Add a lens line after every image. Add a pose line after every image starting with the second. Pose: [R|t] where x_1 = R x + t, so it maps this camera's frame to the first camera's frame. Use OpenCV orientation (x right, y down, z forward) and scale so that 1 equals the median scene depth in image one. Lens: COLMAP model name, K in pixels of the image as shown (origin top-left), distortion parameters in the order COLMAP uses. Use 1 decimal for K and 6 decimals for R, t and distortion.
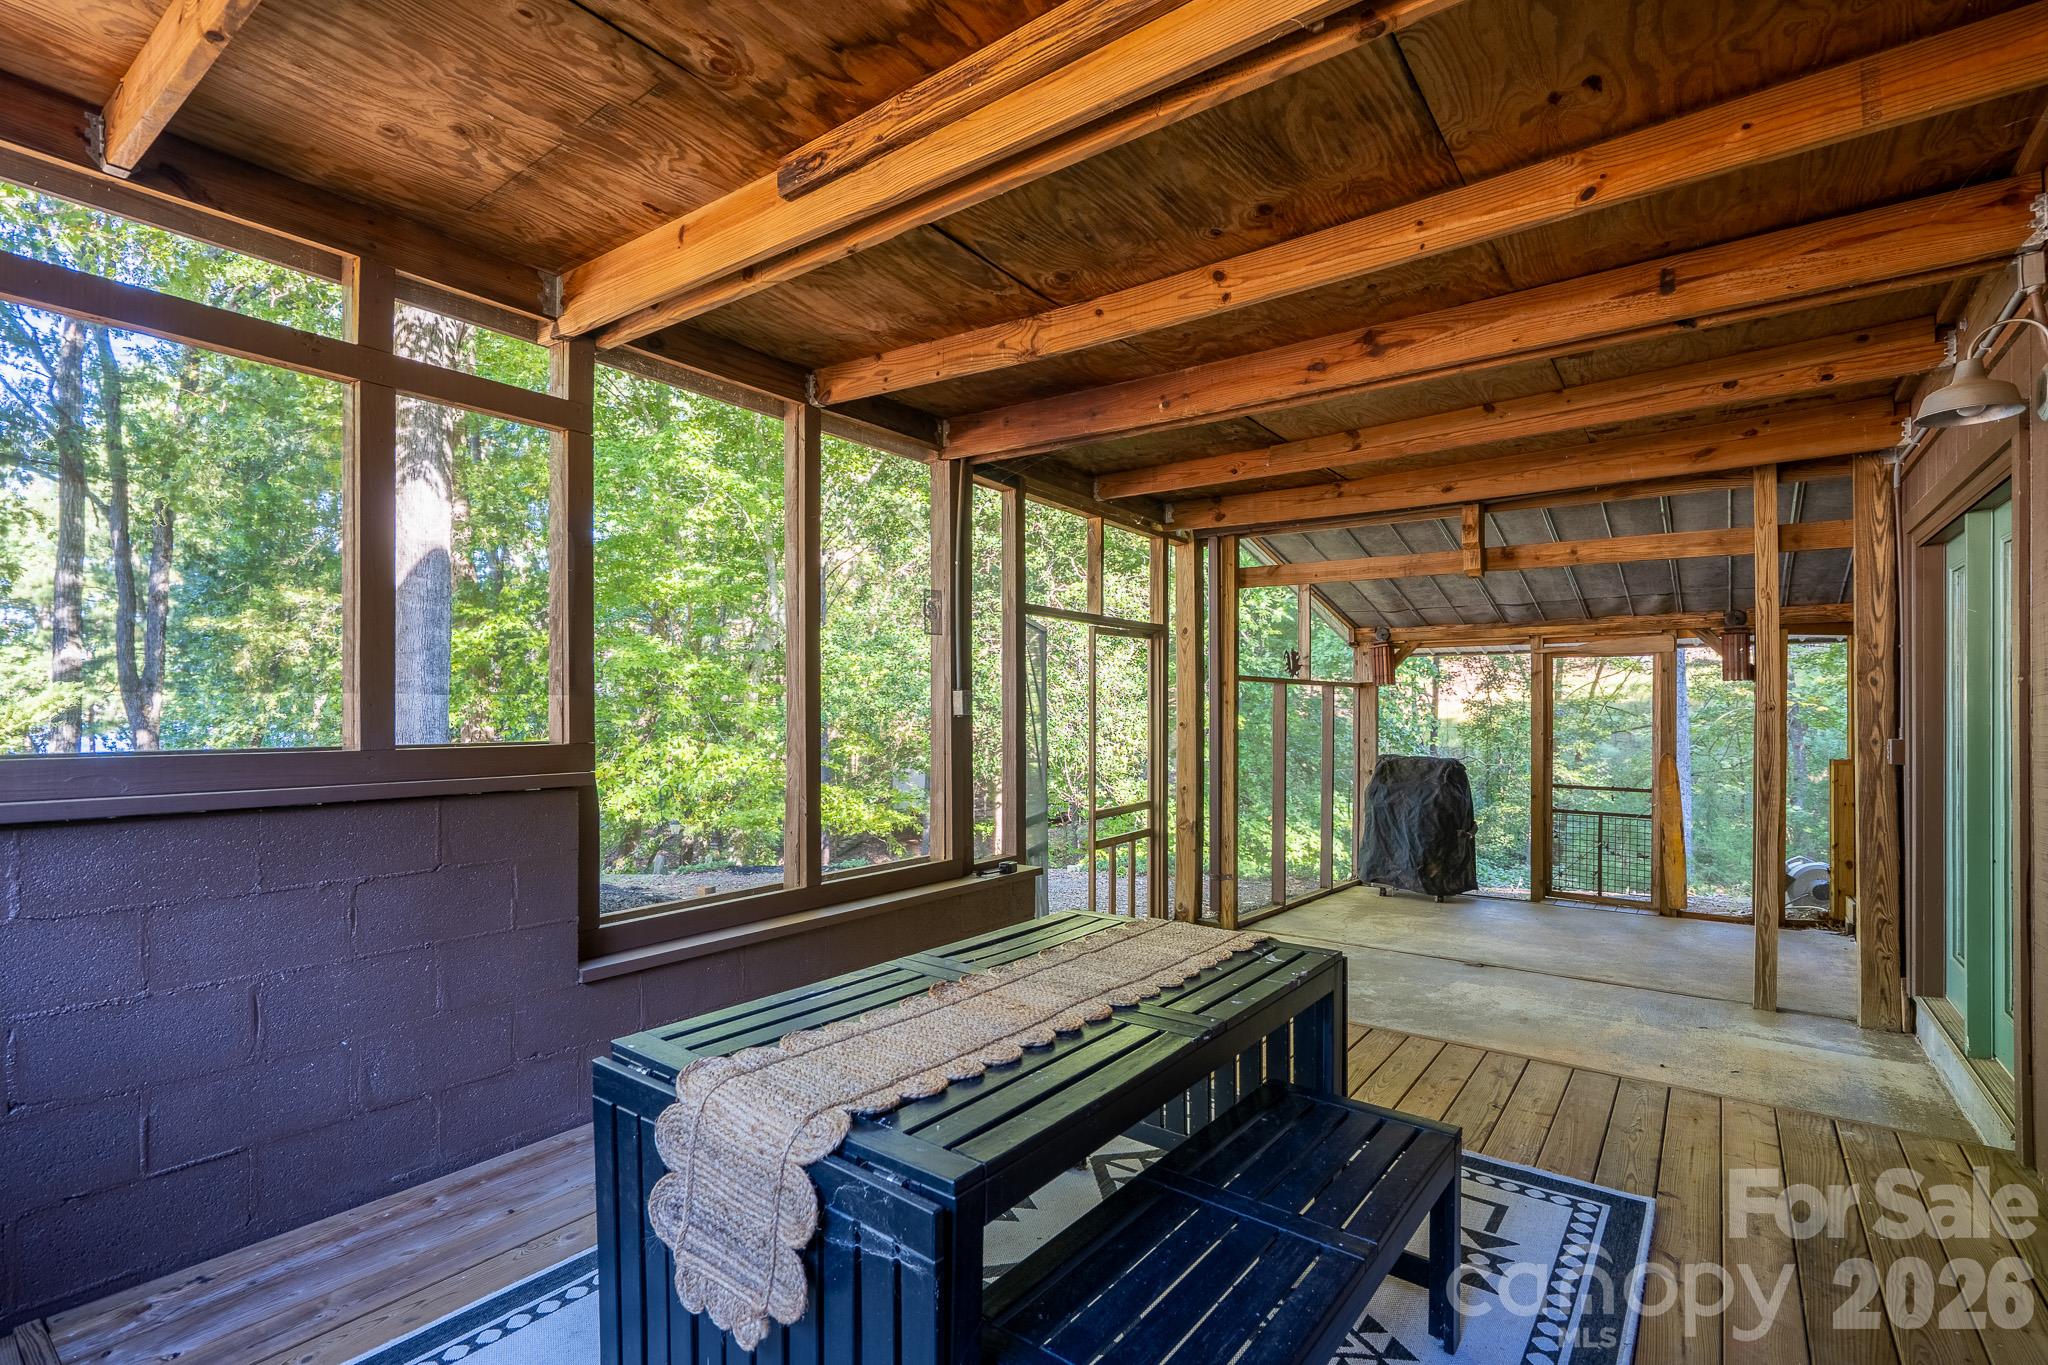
lens RADIAL K [[932.9, 0, 1022.7], [0, 932.9, 692.3], [0, 0, 1]] dist [-0.008654, 0.000192]
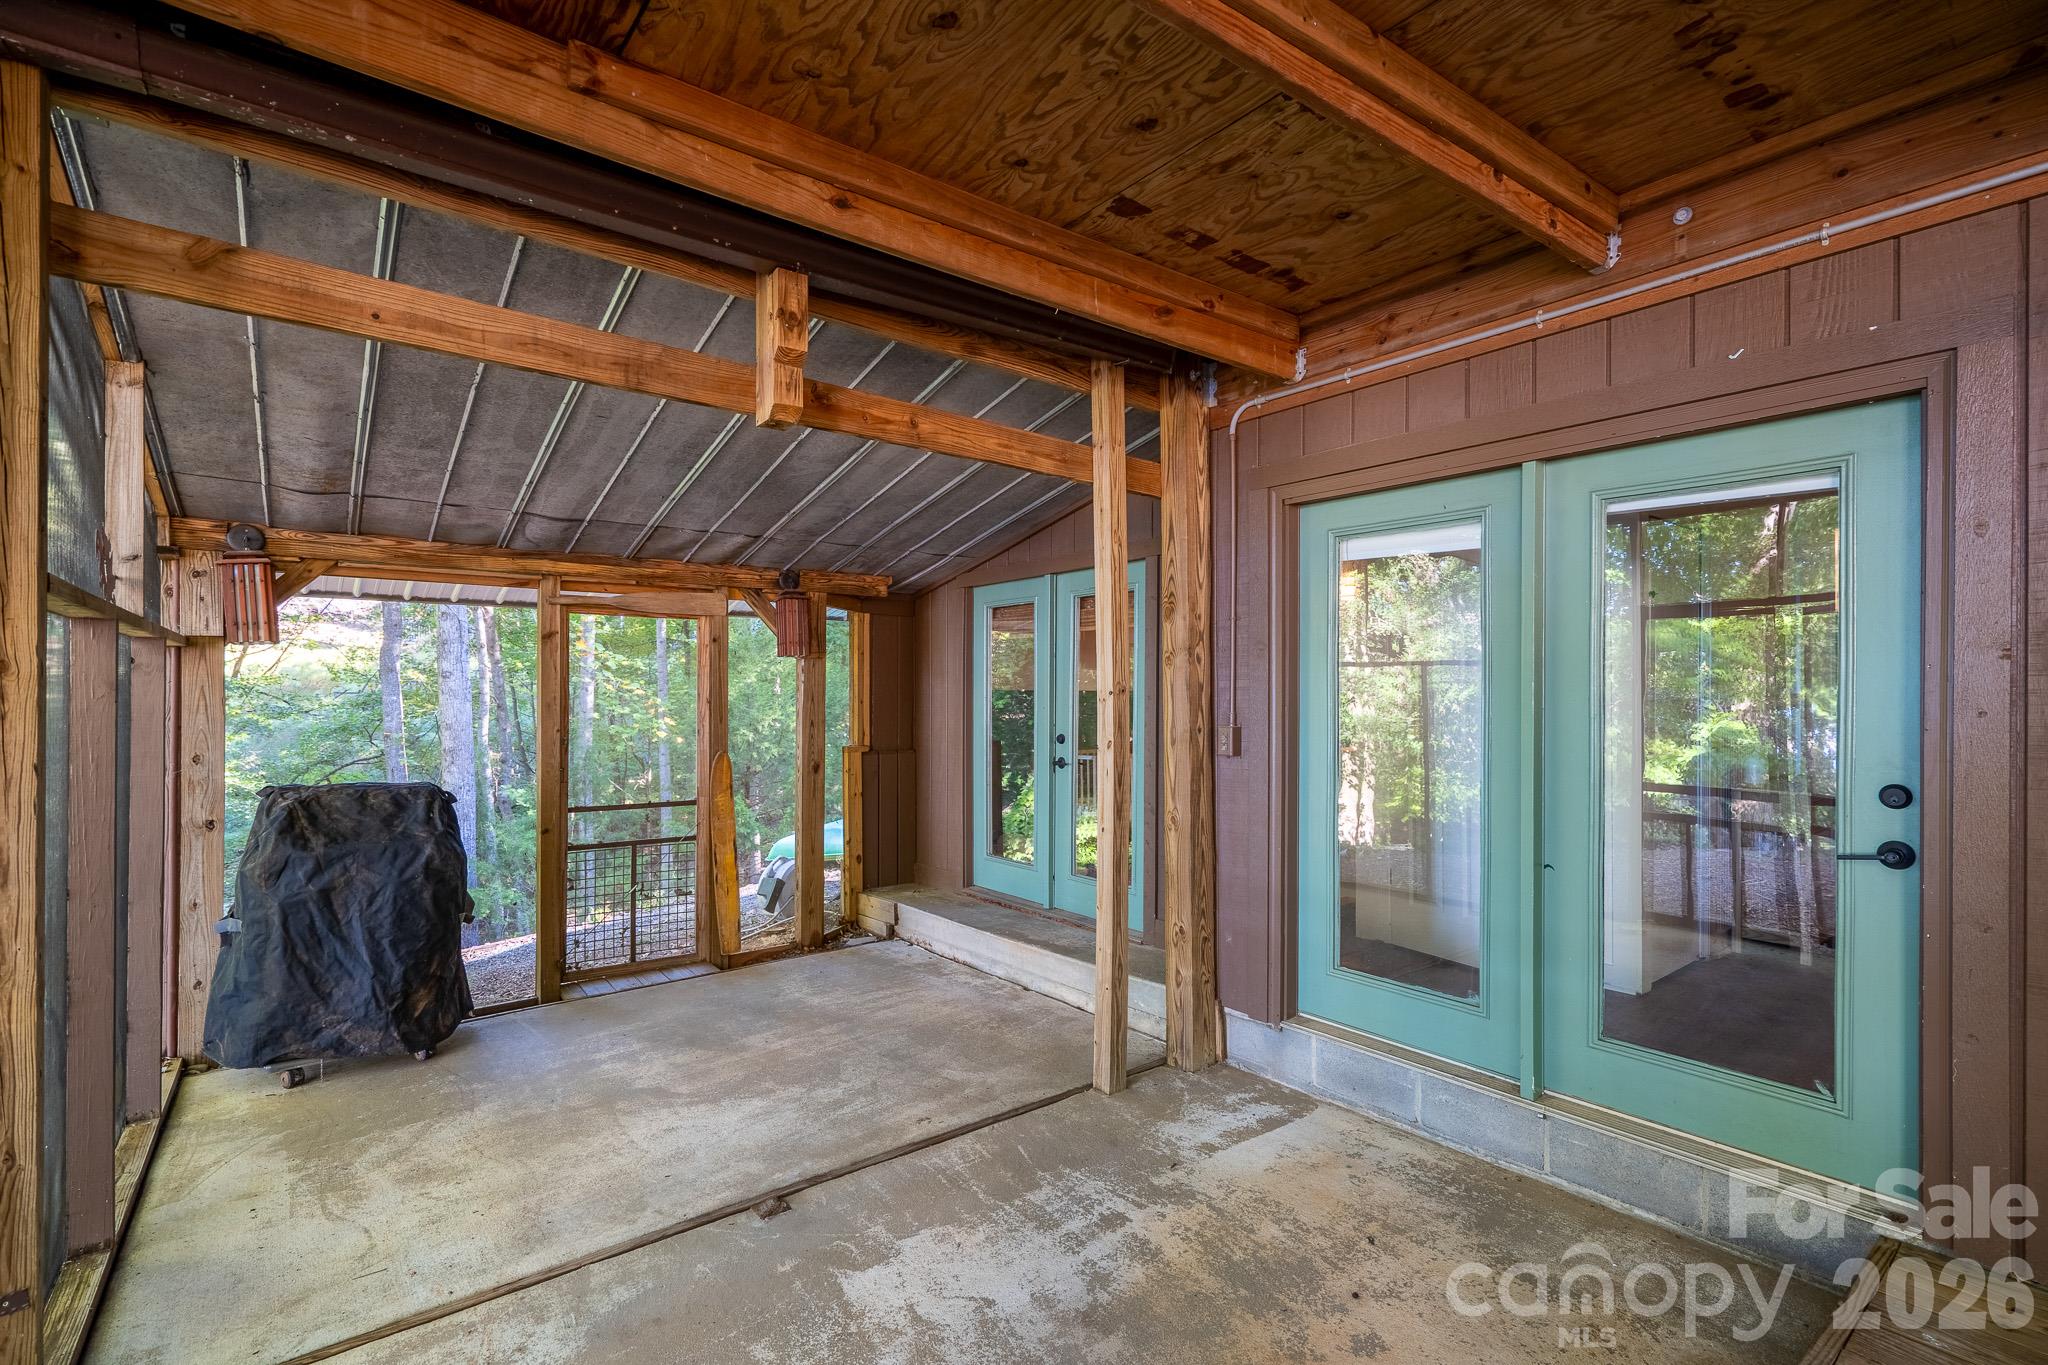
lens RADIAL K [[932.9, 0, 1022.7], [0, 932.9, 692.3], [0, 0, 1]] dist [-0.008654, 0.000192]
pose [[0.268235, -0.001778, 0.963352, 0.033987], [-0.016106, 0.999850, 0.006330, 0.009990], [-0.963219, -0.017214, 0.268166, 0.566745]]
